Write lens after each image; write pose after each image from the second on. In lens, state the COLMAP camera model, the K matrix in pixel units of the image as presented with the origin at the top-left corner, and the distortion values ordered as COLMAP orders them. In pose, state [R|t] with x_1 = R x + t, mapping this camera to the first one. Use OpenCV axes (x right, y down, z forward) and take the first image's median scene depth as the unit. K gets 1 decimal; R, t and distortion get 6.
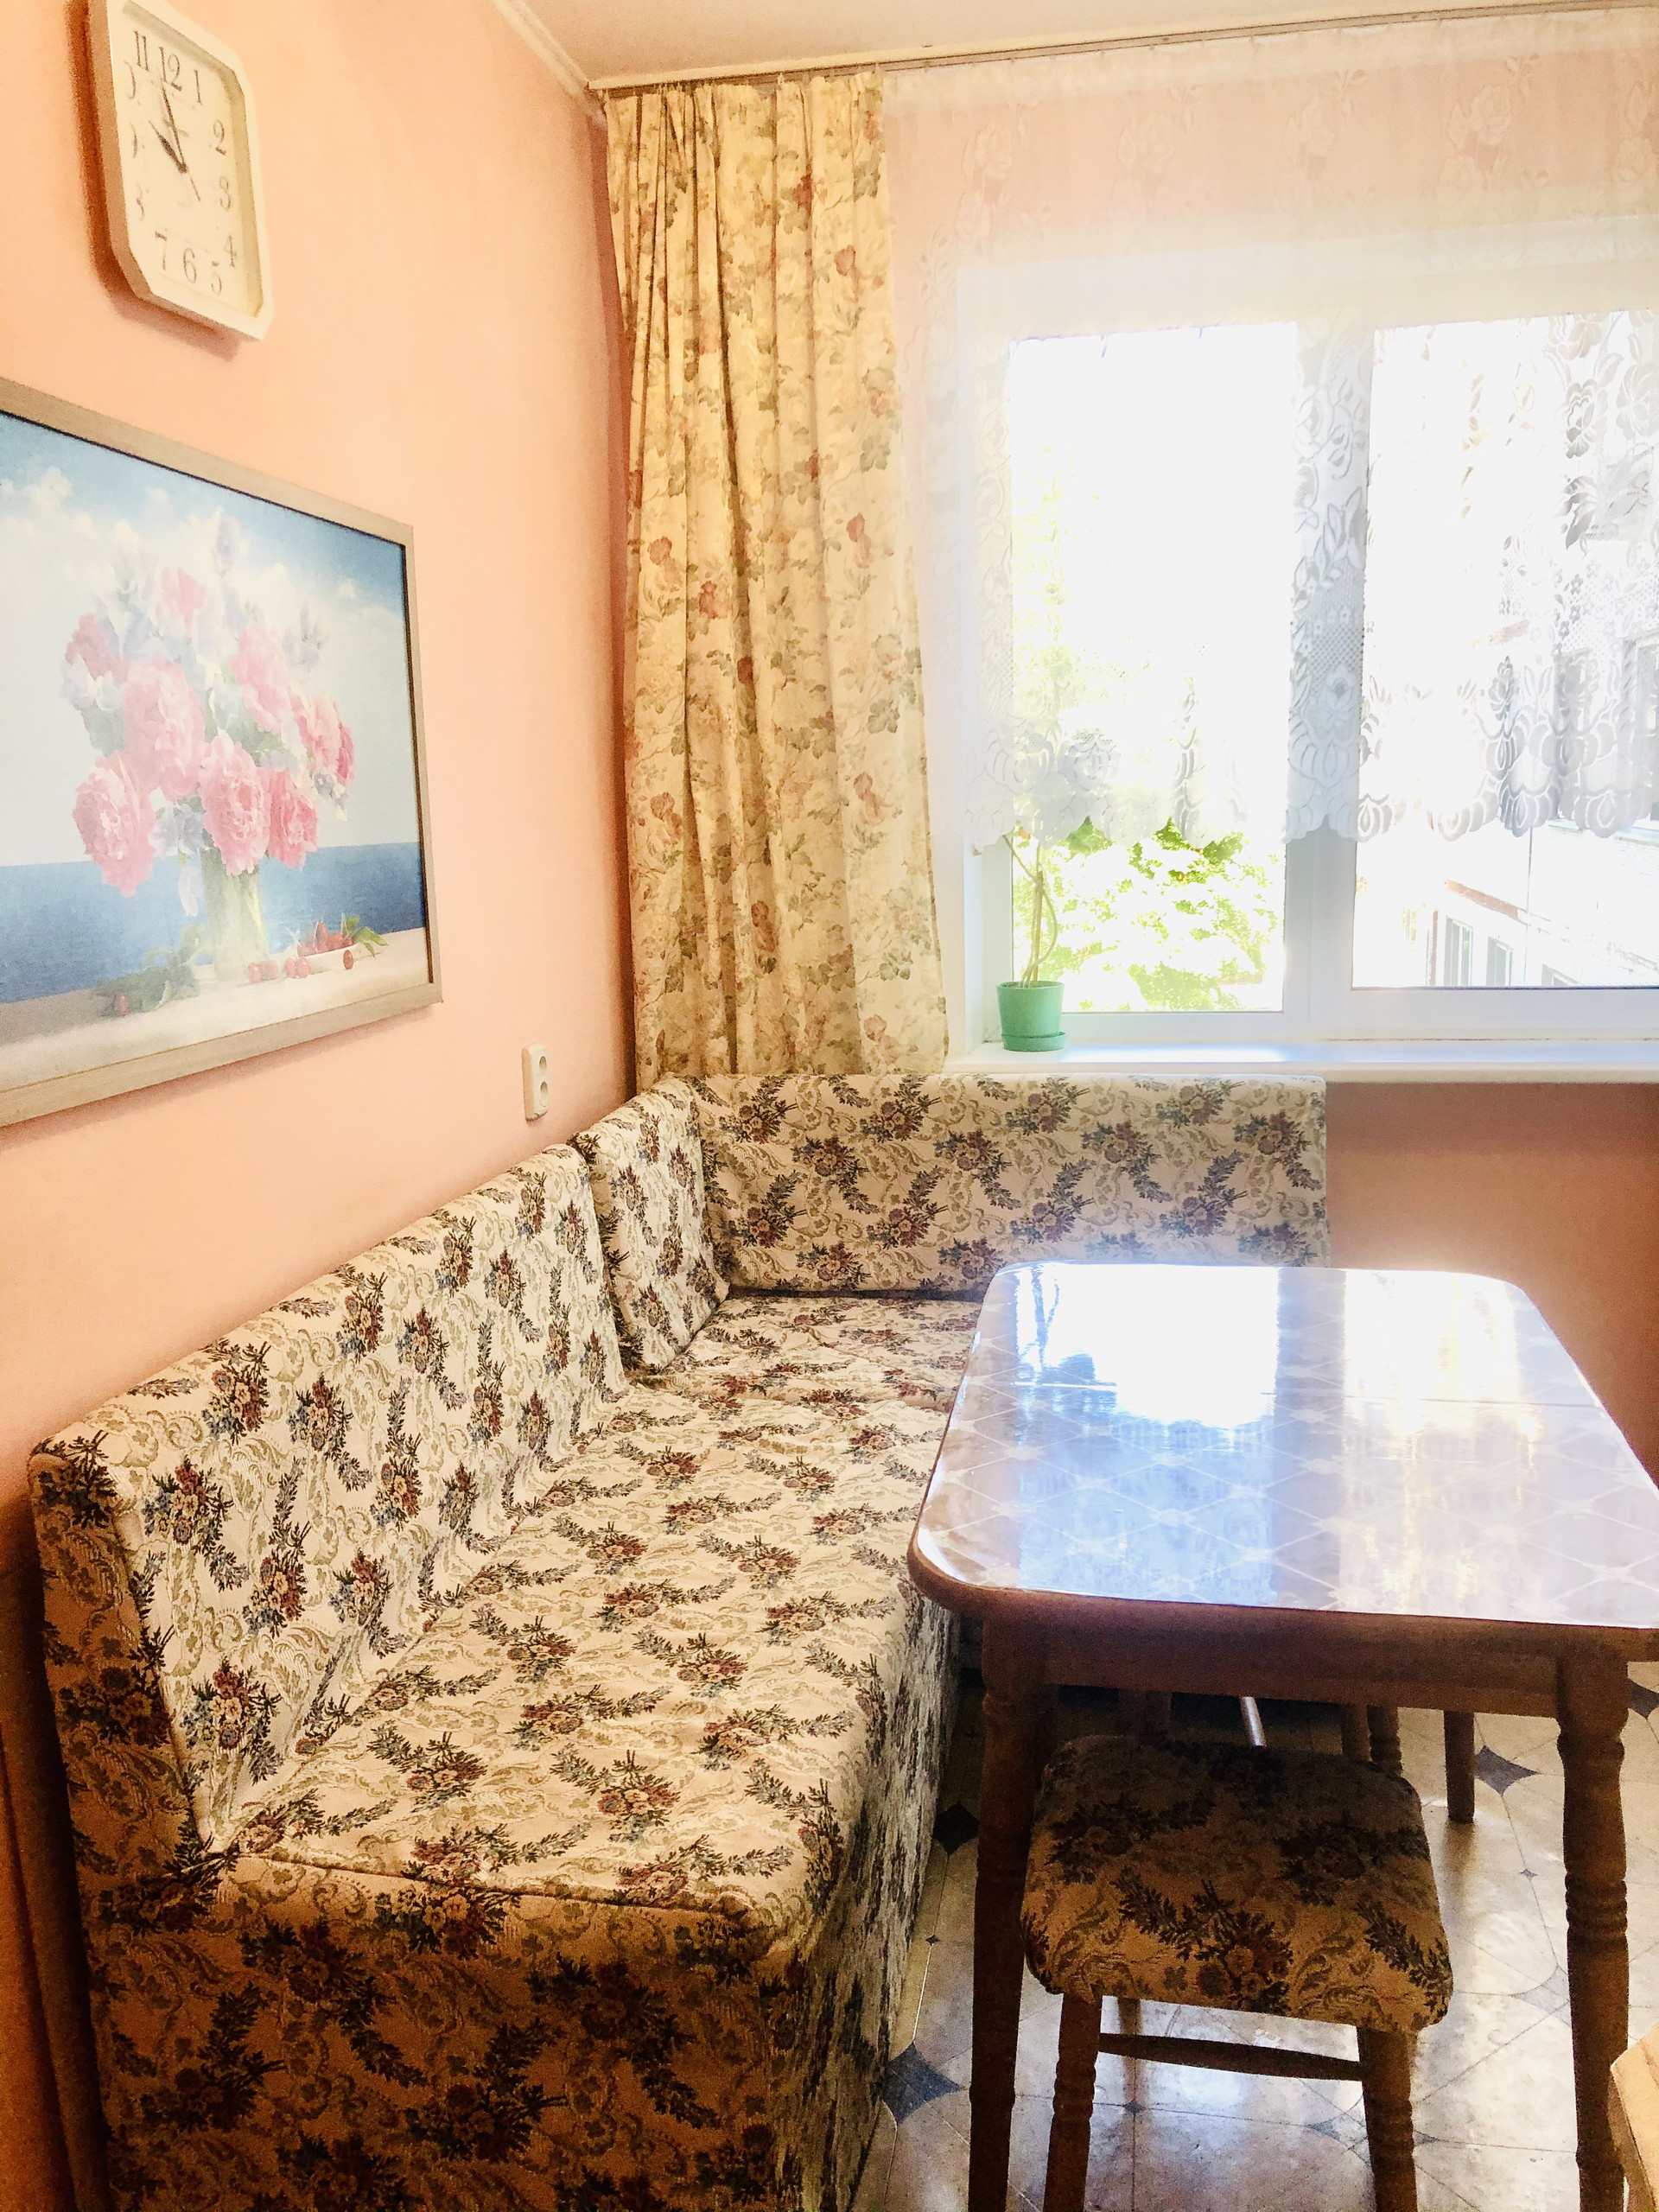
lens RADIAL K [[1811.2, 0, 832.6], [0, 1811.2, 1102.6], [0, 0, 1]] dist [0.050755, -0.042056]
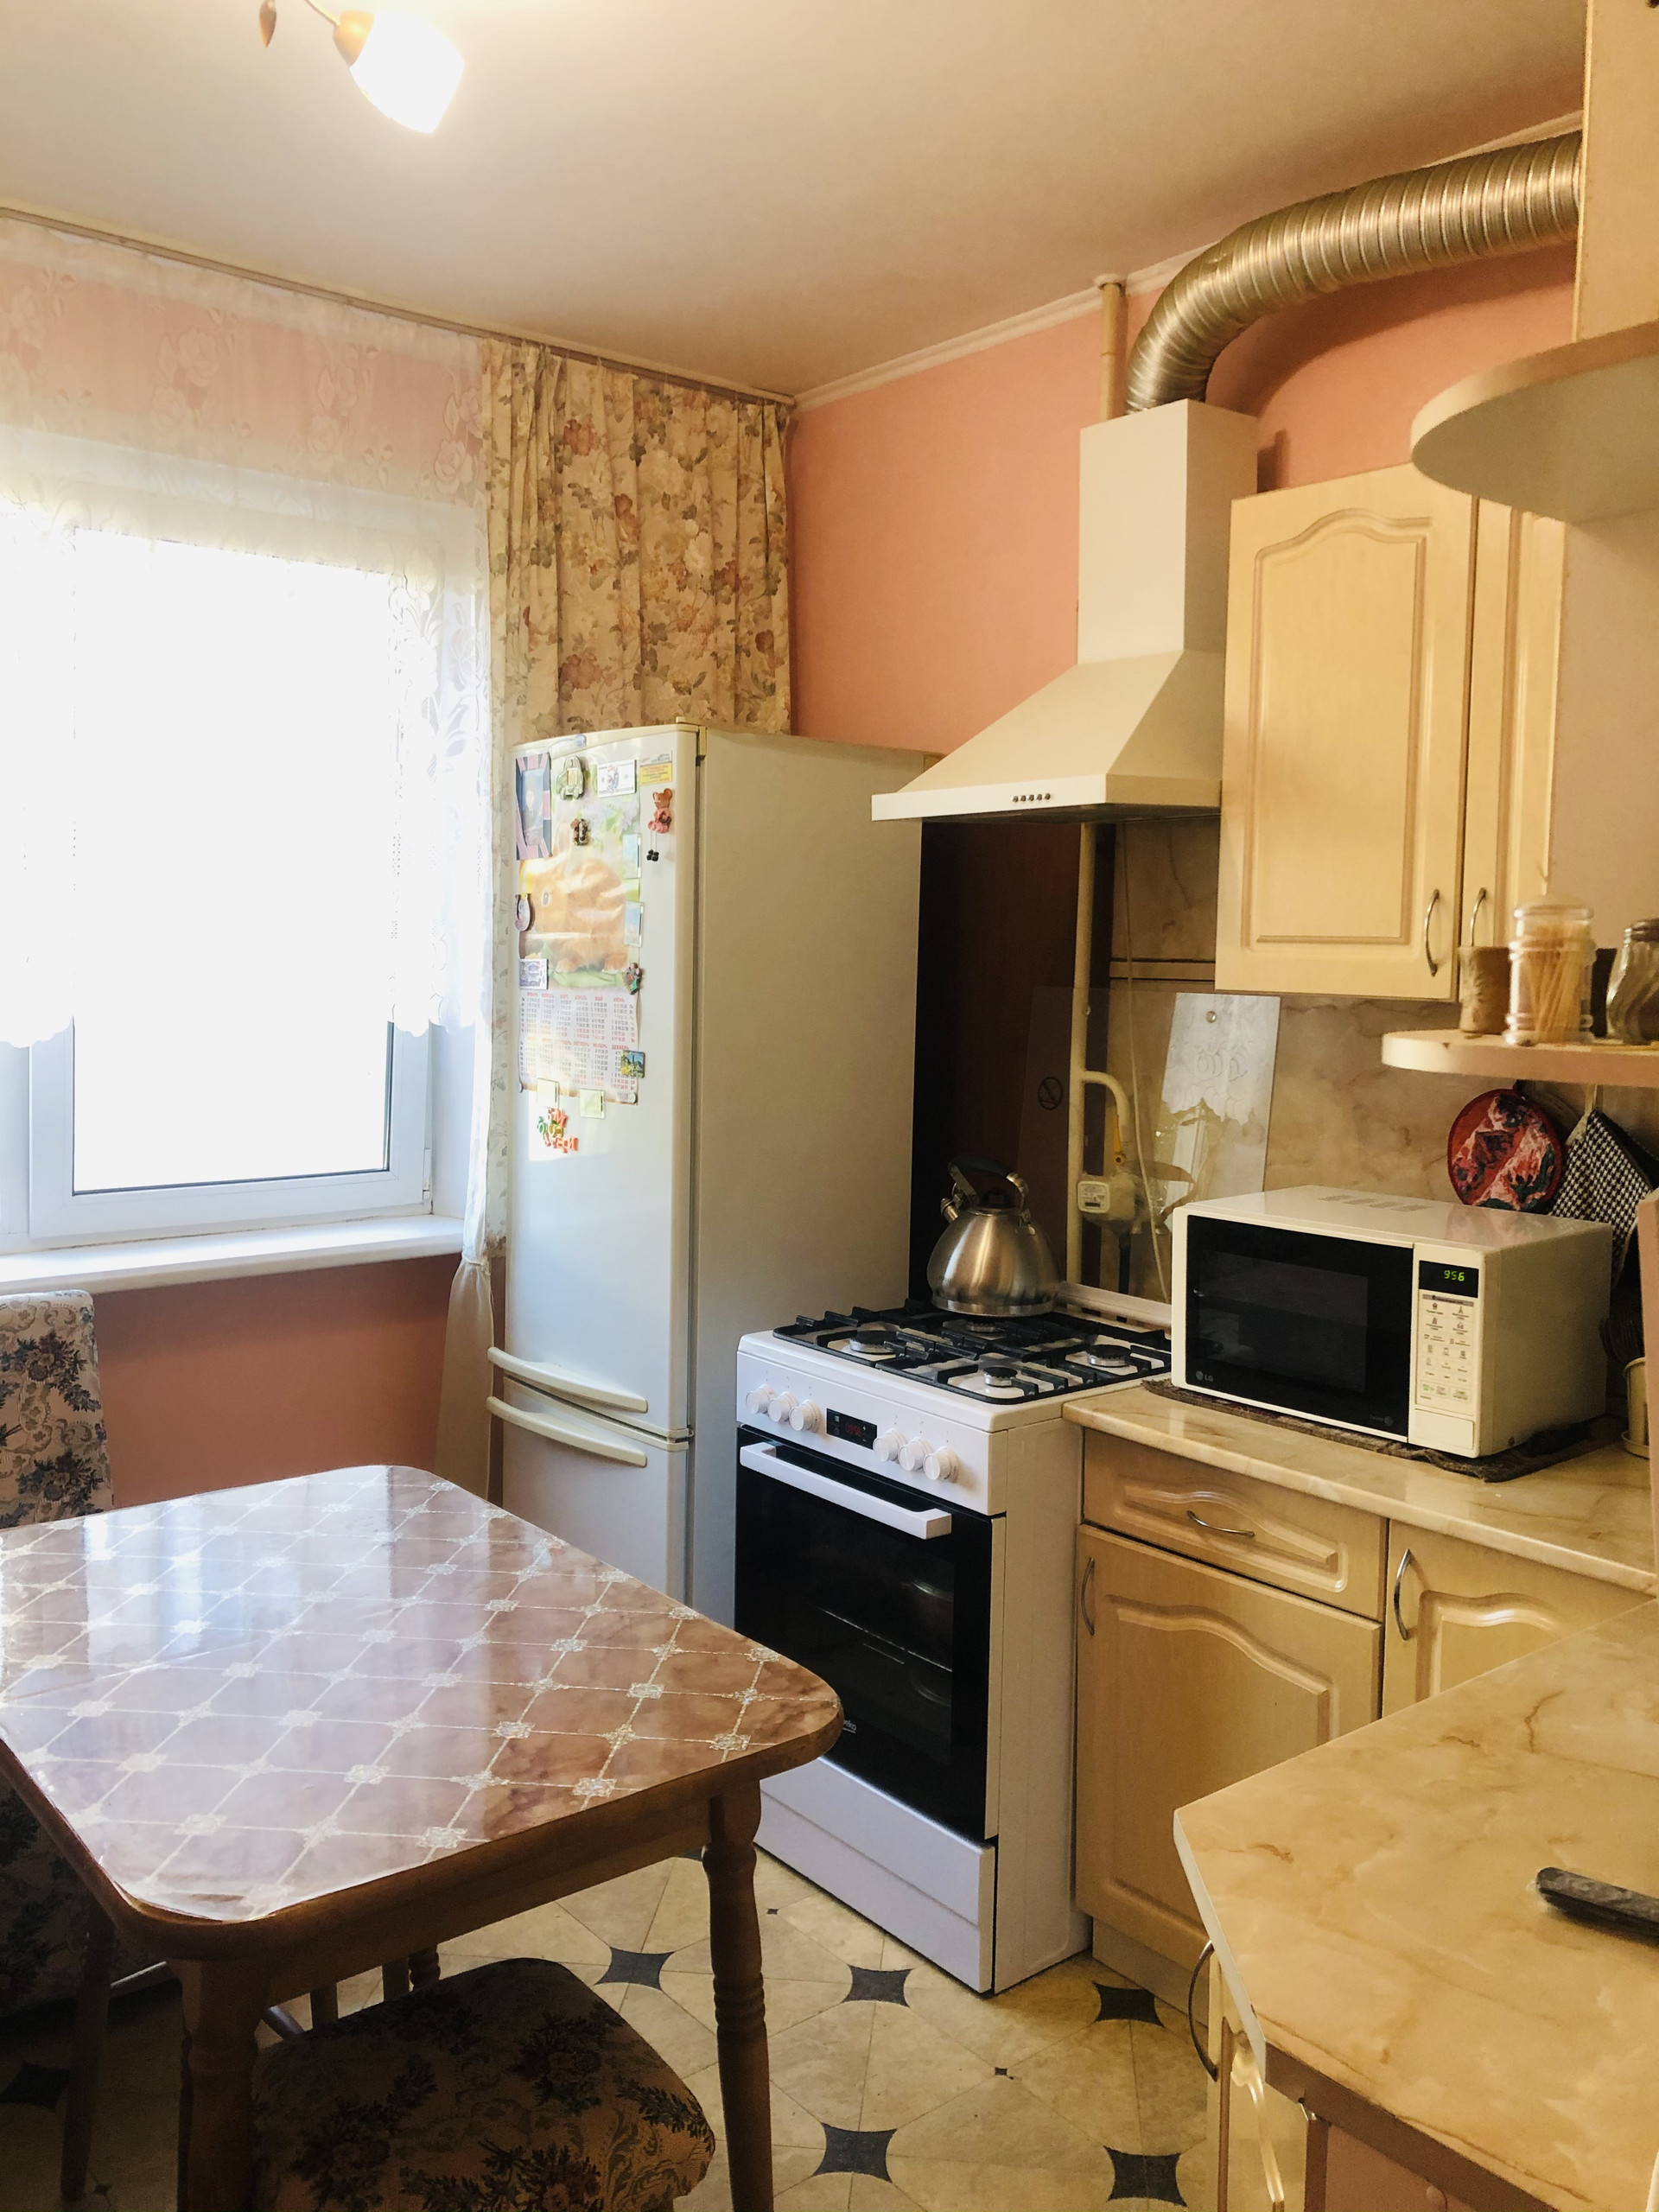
lens RADIAL K [[1811.2, 0, 823.1], [0, 1811.2, 1107.3], [0, 0, 1]] dist [0.050755, -0.042056]
pose [[0.655599, -0.037307, 0.754187, -0.202900], [0.105096, 0.993566, -0.042209, -0.029771], [-0.747760, 0.106934, 0.655302, 0.089856]]
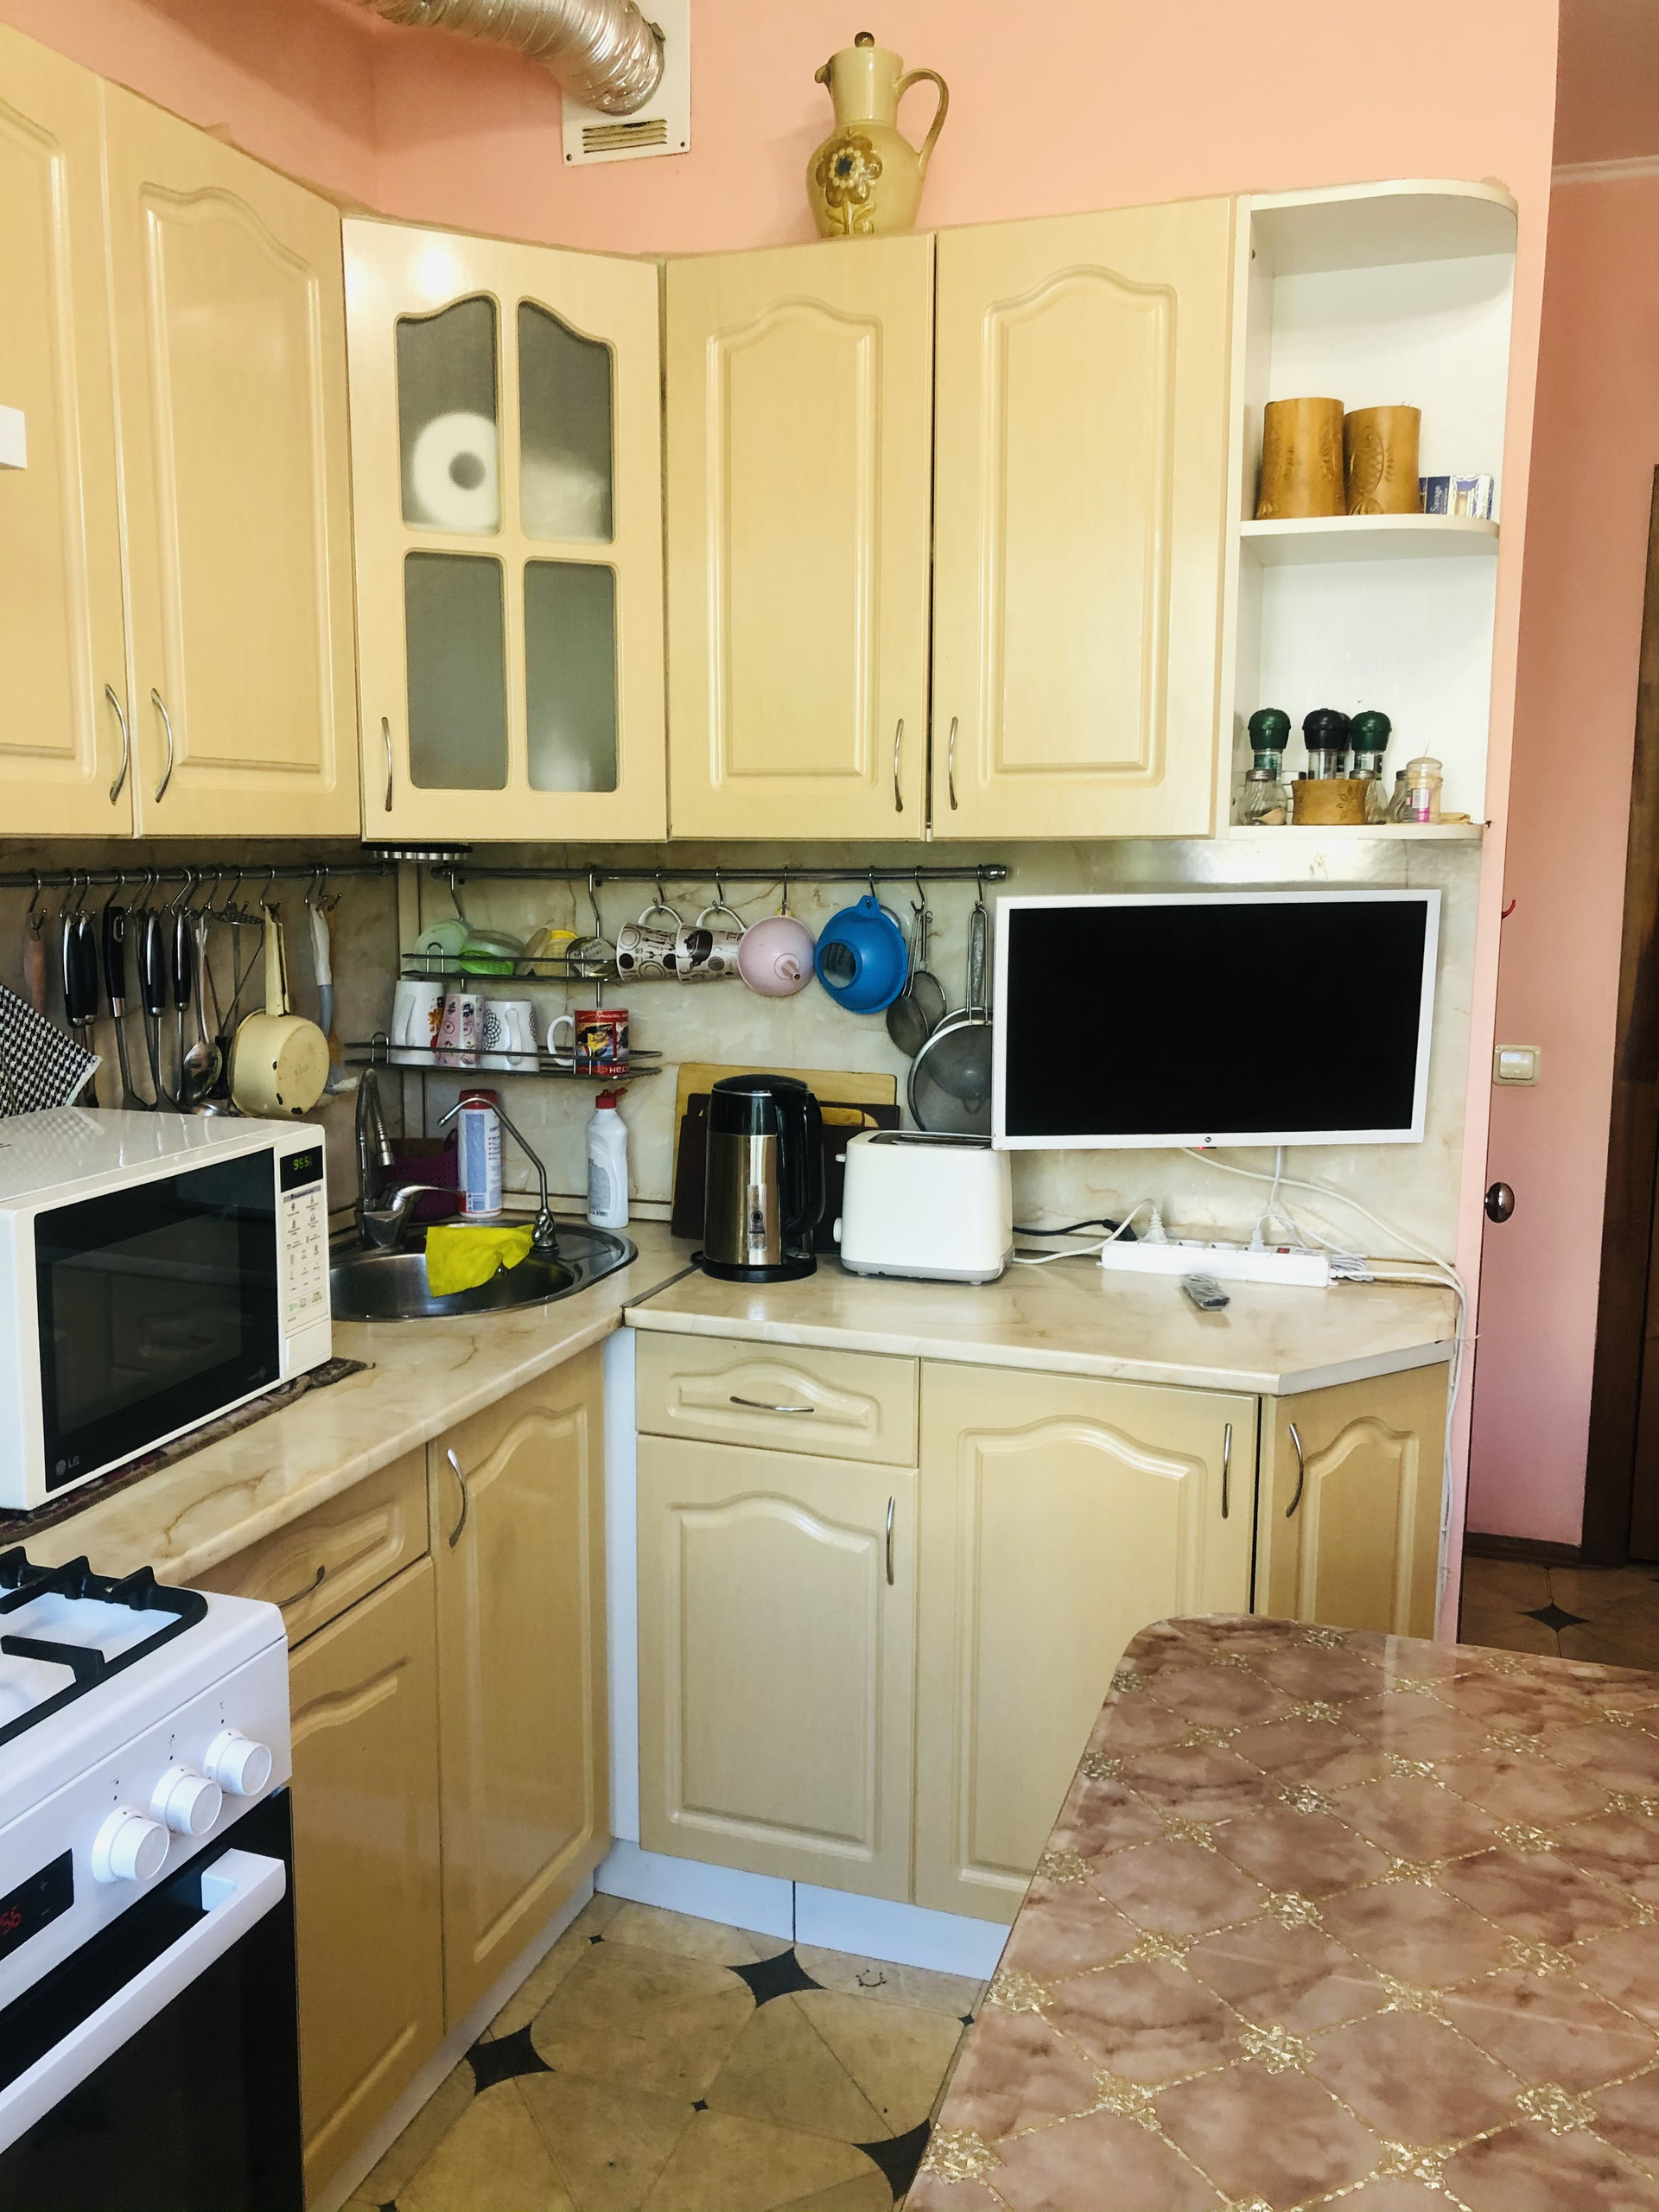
lens RADIAL K [[1811.2, 0, 828.2], [0, 1811.2, 1102.6], [0, 0, 1]] dist [0.050755, -0.042056]
pose [[-0.989461, -0.010458, 0.144423, 0.291152], [0.035048, 0.950434, 0.308944, -0.180706], [-0.140496, 0.310750, -0.940051, 1.005300]]
